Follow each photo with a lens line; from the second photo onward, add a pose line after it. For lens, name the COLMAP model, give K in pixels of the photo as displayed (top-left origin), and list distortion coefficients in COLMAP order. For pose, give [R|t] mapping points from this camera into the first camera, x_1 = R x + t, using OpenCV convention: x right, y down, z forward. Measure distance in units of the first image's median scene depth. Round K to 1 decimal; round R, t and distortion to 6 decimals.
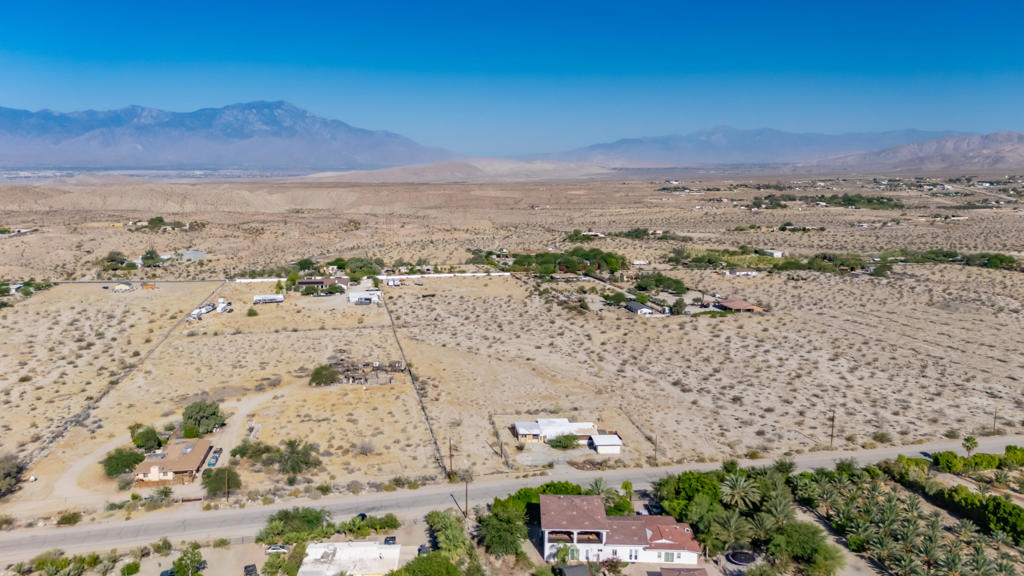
lens RADIAL K [[753.8, 0, 511.1], [0, 753.8, 285.4], [0, 0, 1]] dist [0.068965, -0.062461]
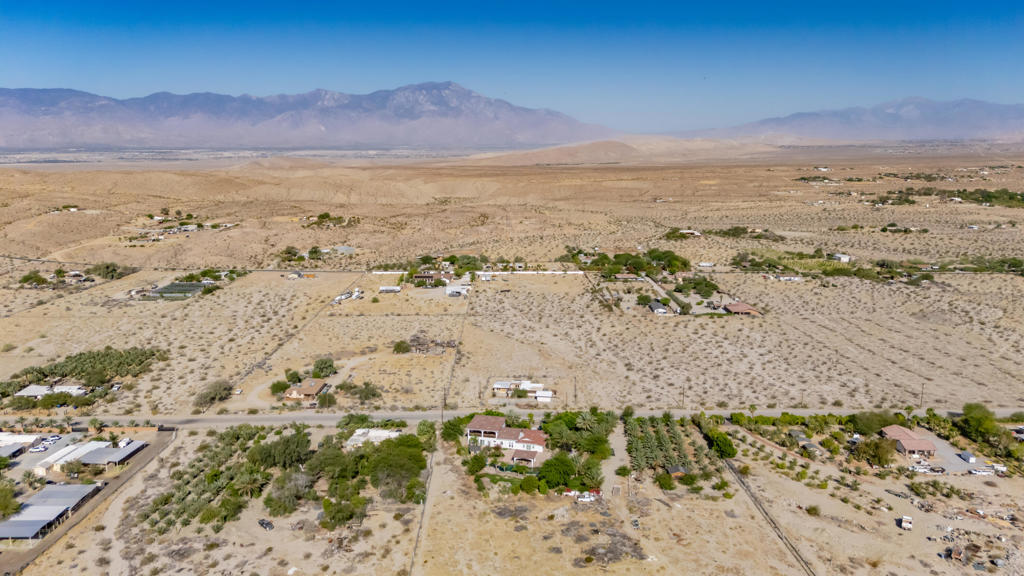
lens RADIAL K [[753.8, 0, 511.2], [0, 753.8, 286.0], [0, 0, 1]] dist [0.068965, -0.062461]
pose [[0.978411, 0.034707, -0.203734, 0.160230], [-0.028630, 0.999055, 0.032702, -0.036276], [0.204677, -0.026163, 0.978480, -0.267690]]
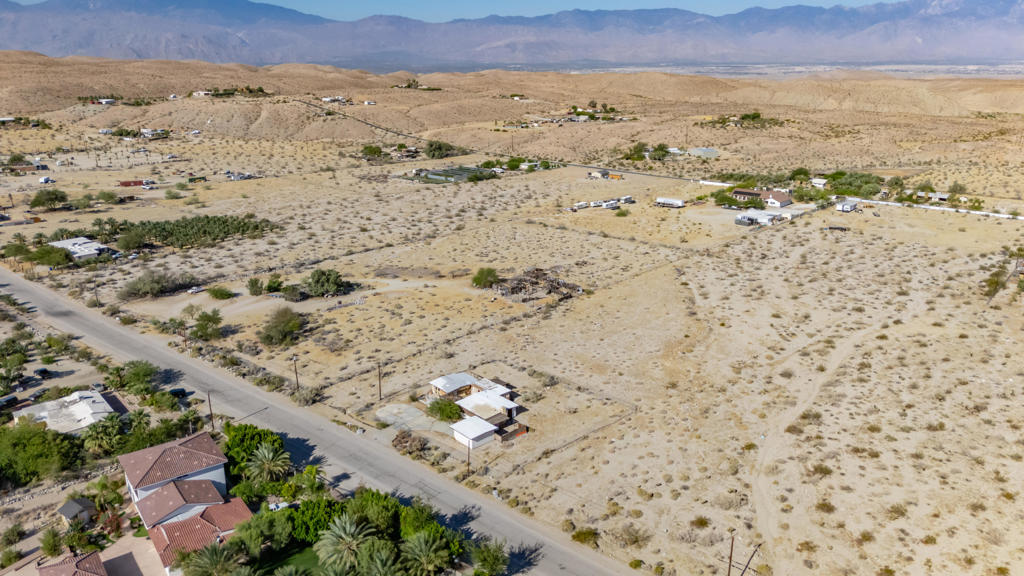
lens RADIAL K [[753.8, 0, 514.6], [0, 753.8, 284.1], [0, 0, 1]] dist [0.068965, -0.062461]
pose [[0.609490, 0.228009, -0.759299, 0.287439], [-0.128626, 0.973500, 0.189083, -0.035172], [0.782290, -0.017579, 0.622666, 0.232413]]
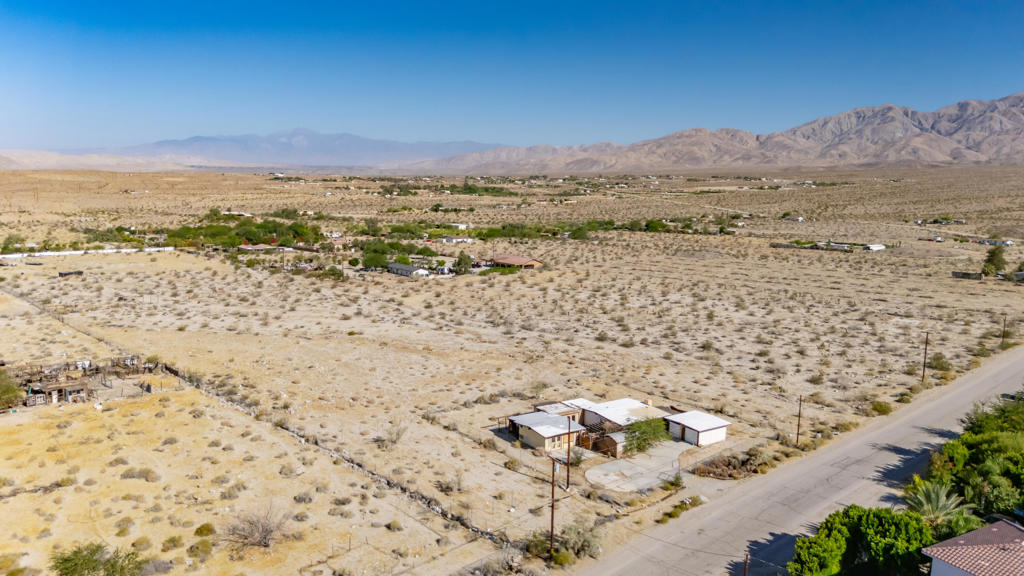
lens RADIAL K [[753.8, 0, 515.9], [0, 753.8, 292.8], [0, 0, 1]] dist [0.068965, -0.062461]
pose [[0.859707, -0.062617, 0.506936, -0.111482], [0.059651, 0.997974, 0.022109, 0.036903], [-0.507293, 0.011232, 0.861700, 0.241030]]
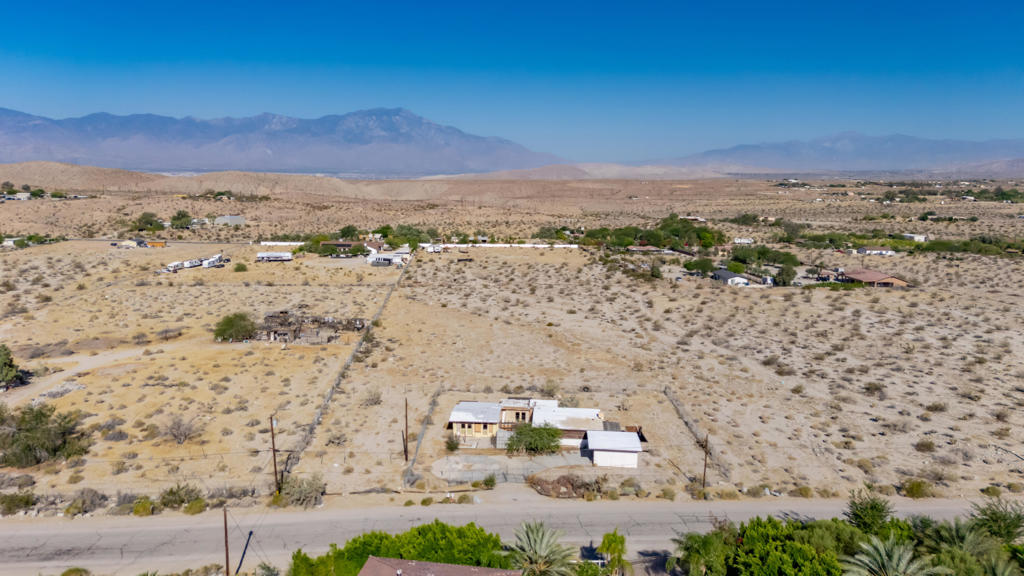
lens RADIAL K [[753.8, 0, 511.7], [0, 753.8, 287.7], [0, 0, 1]] dist [0.068965, -0.062461]
pose [[0.989770, 0.030665, -0.139336, 0.052113], [-0.031339, 0.999505, -0.002642, 0.042305], [0.139186, 0.006981, 0.990242, 0.195146]]
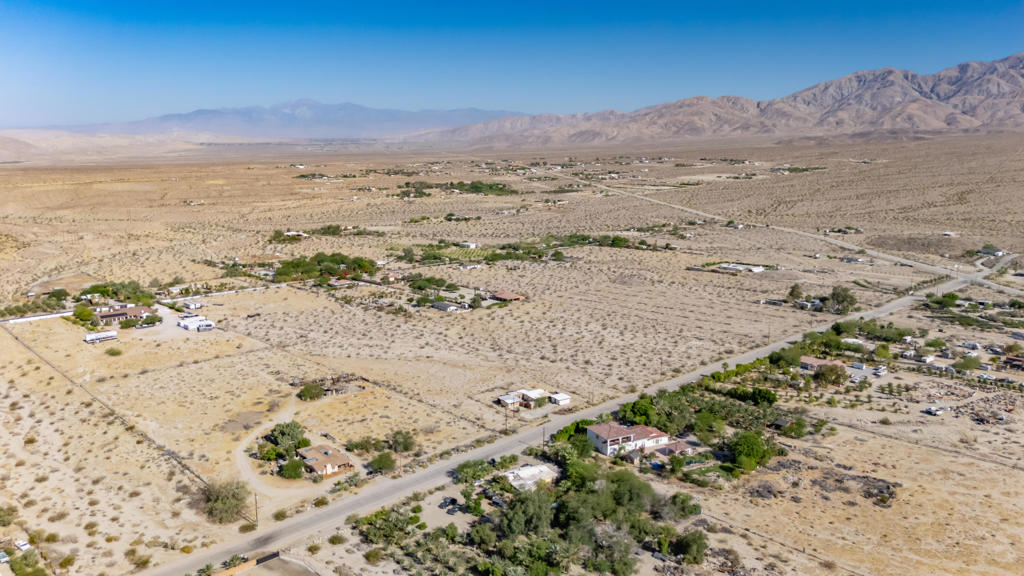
lens RADIAL K [[753.8, 0, 514.7], [0, 753.8, 285.8], [0, 0, 1]] dist [0.068965, -0.062461]
pose [[0.863851, -0.096895, 0.494340, -0.316833], [0.079955, 0.995260, 0.055361, -0.058508], [-0.497361, -0.008299, 0.867504, -0.165191]]
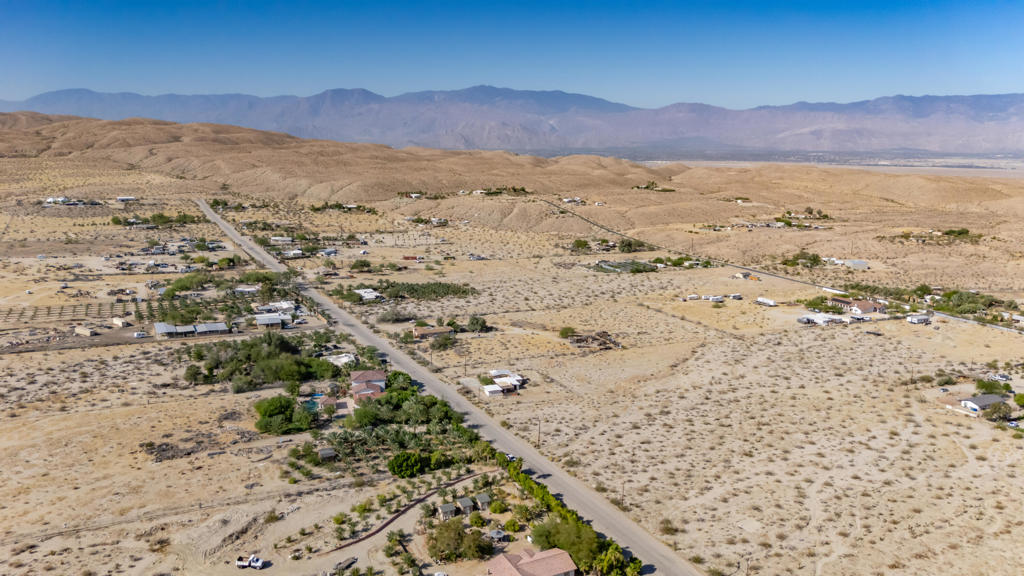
lens RADIAL K [[753.8, 0, 516.8], [0, 753.8, 284.2], [0, 0, 1]] dist [0.068965, -0.062461]
pose [[0.276061, 0.186030, -0.942965, 0.688717], [-0.172674, 0.974727, 0.141744, -0.108966], [0.945502, 0.123695, 0.301207, 0.215808]]
